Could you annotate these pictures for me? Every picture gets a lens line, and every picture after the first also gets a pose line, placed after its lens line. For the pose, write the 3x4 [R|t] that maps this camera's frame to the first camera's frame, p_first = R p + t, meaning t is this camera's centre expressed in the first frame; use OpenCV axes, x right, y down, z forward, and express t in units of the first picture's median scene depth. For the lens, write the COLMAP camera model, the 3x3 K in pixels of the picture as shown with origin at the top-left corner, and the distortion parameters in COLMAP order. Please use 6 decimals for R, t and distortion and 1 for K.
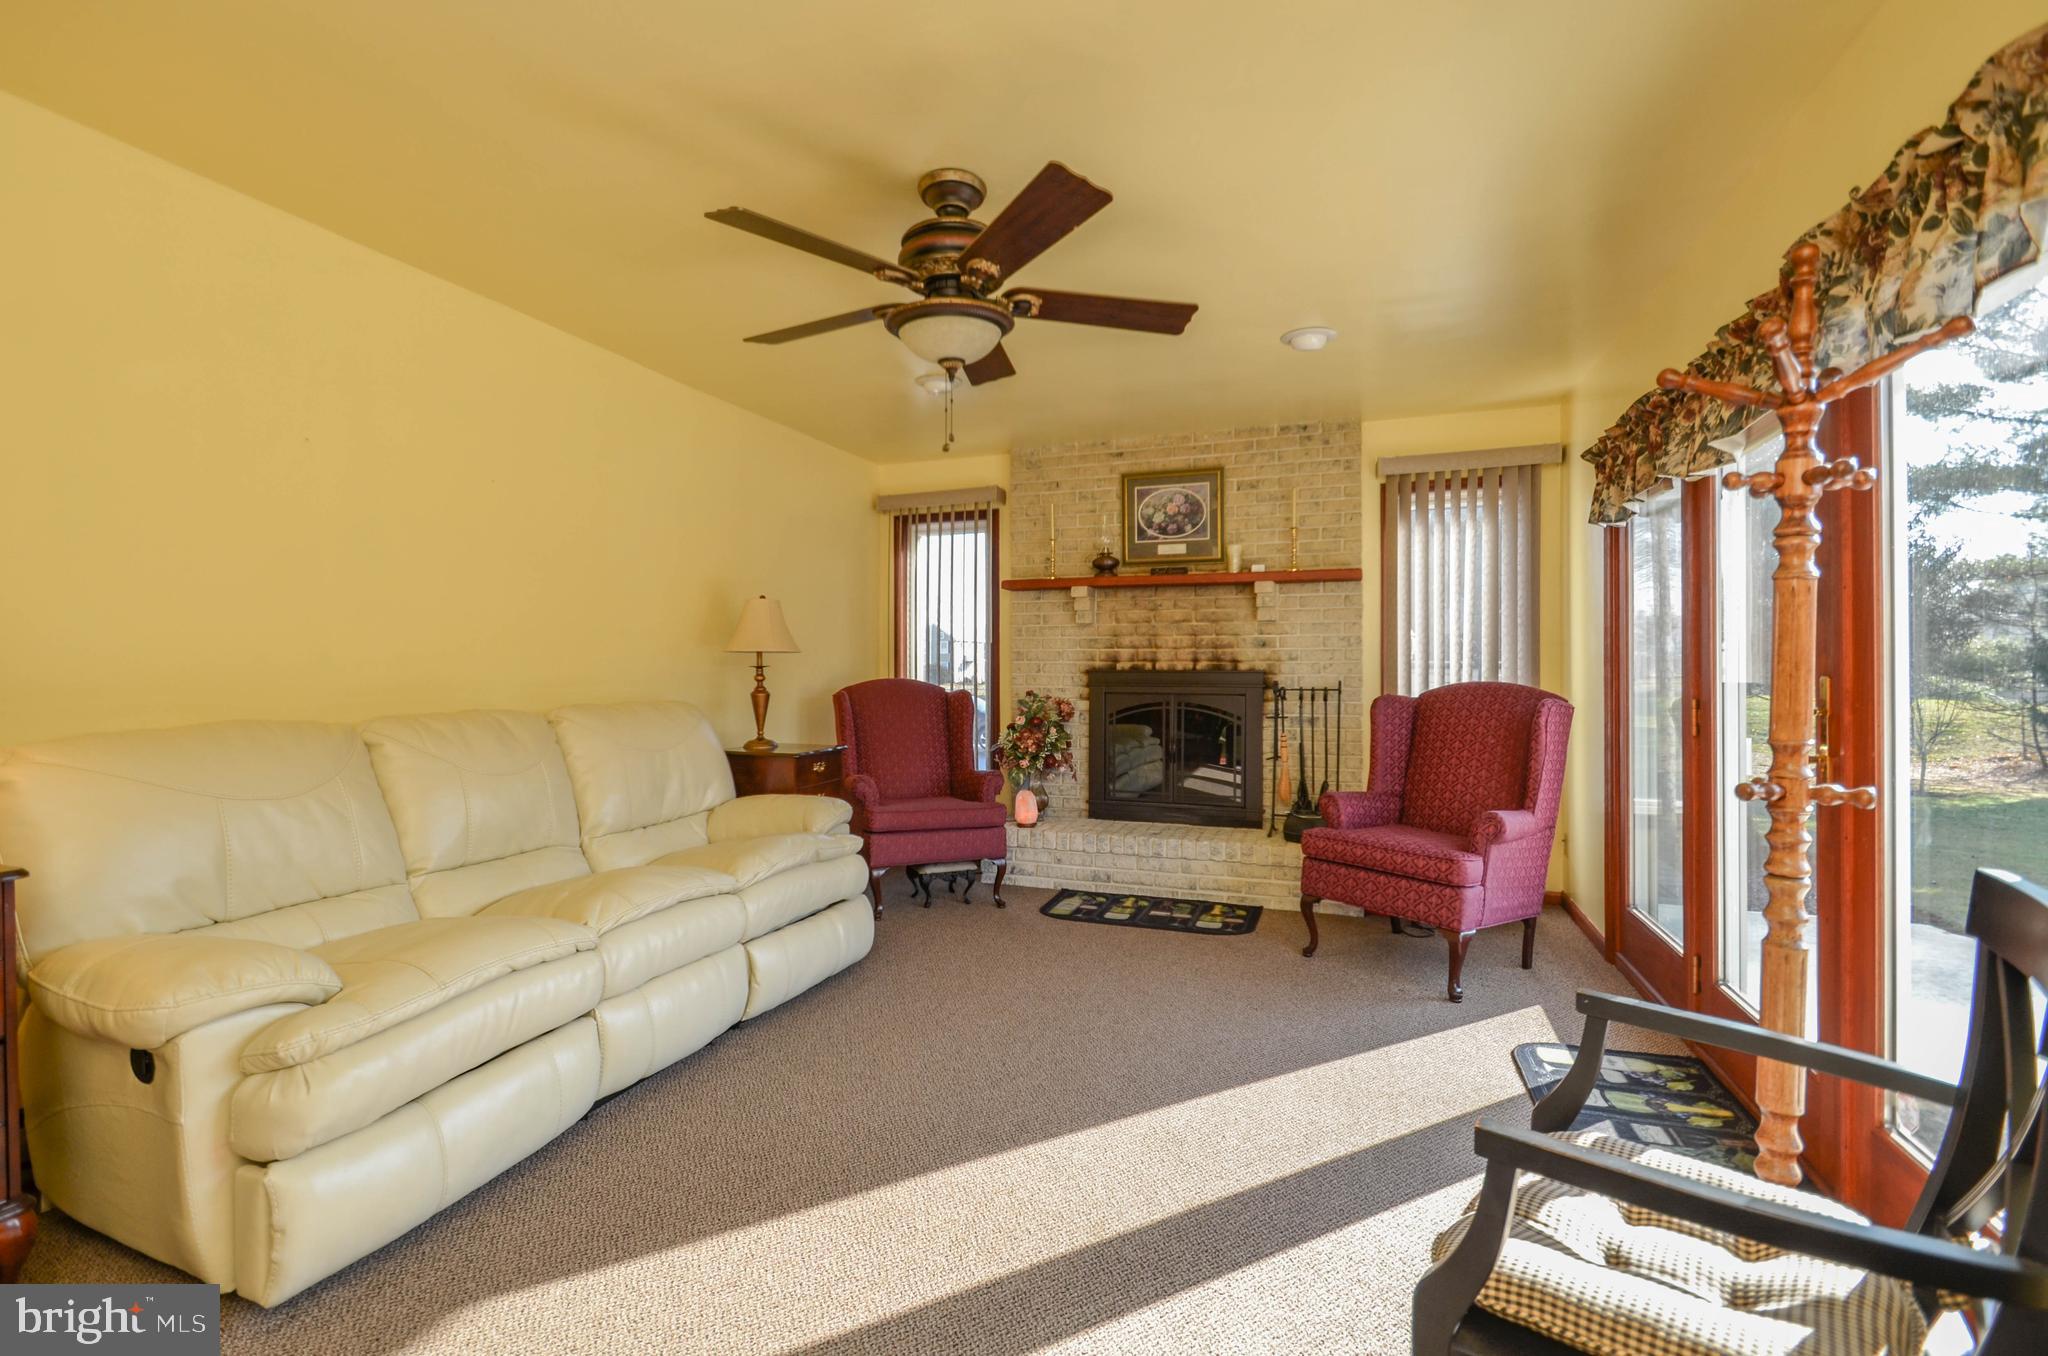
lens RADIAL K [[911.9, 0, 1023.1], [0, 911.9, 658.6], [0, 0, 1]] dist [-0.009299, -0.000669]
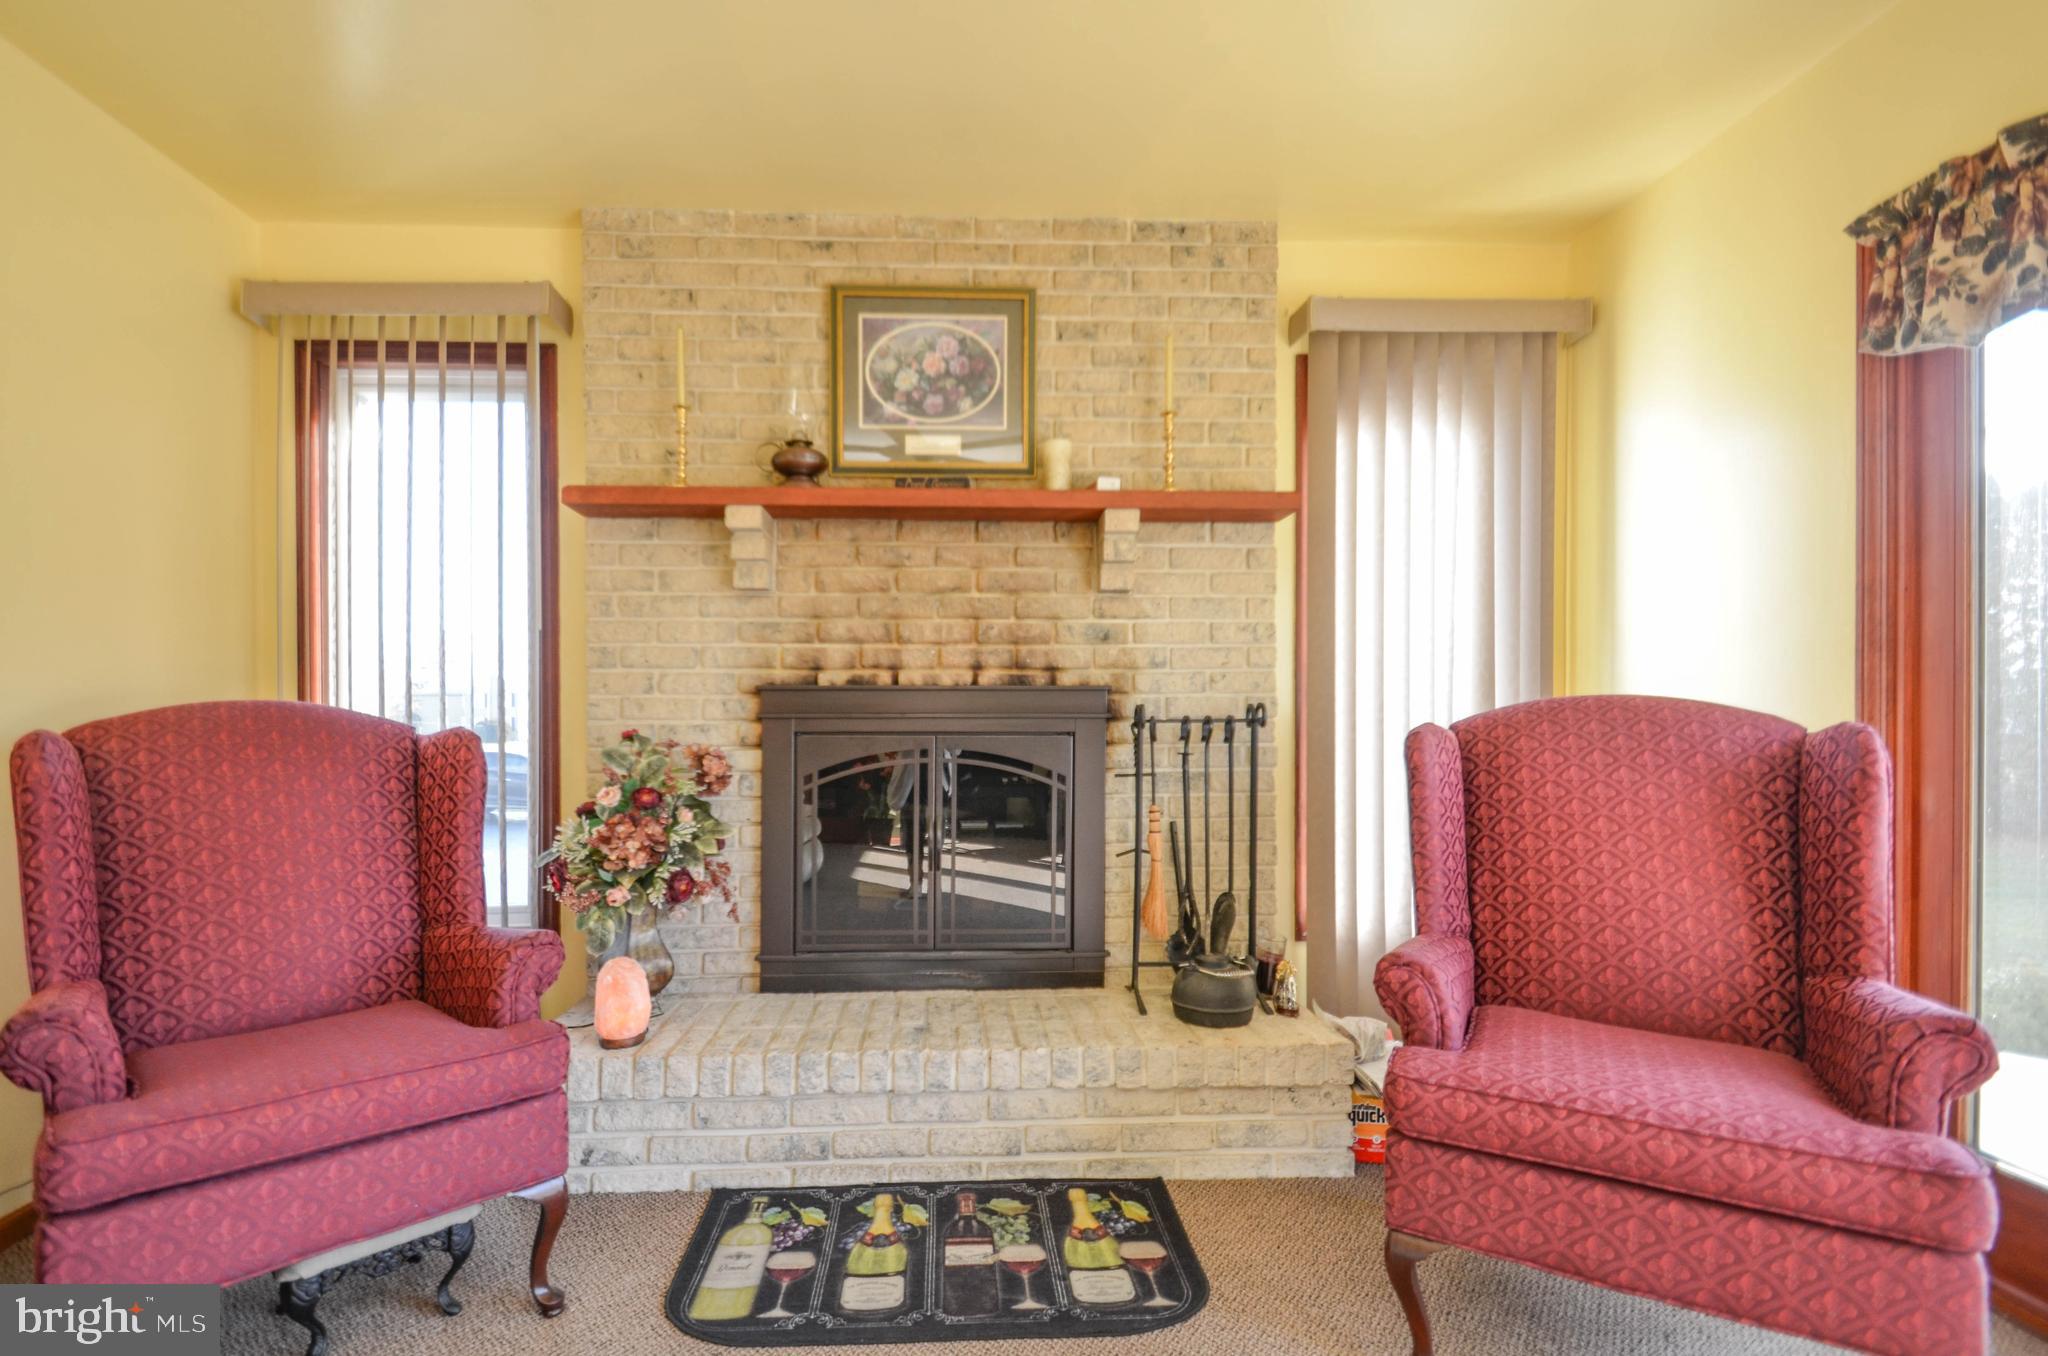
lens RADIAL K [[904.4, 0, 969.1], [0, 904.4, 712.2], [0, 0, 1]] dist [0.022511, -0.000063]
pose [[0.928436, -0.000887, 0.371491, -0.004113], [0.001166, 0.999999, -0.000526, 0.027529], [-0.371490, 0.000922, 0.928437, 0.531940]]
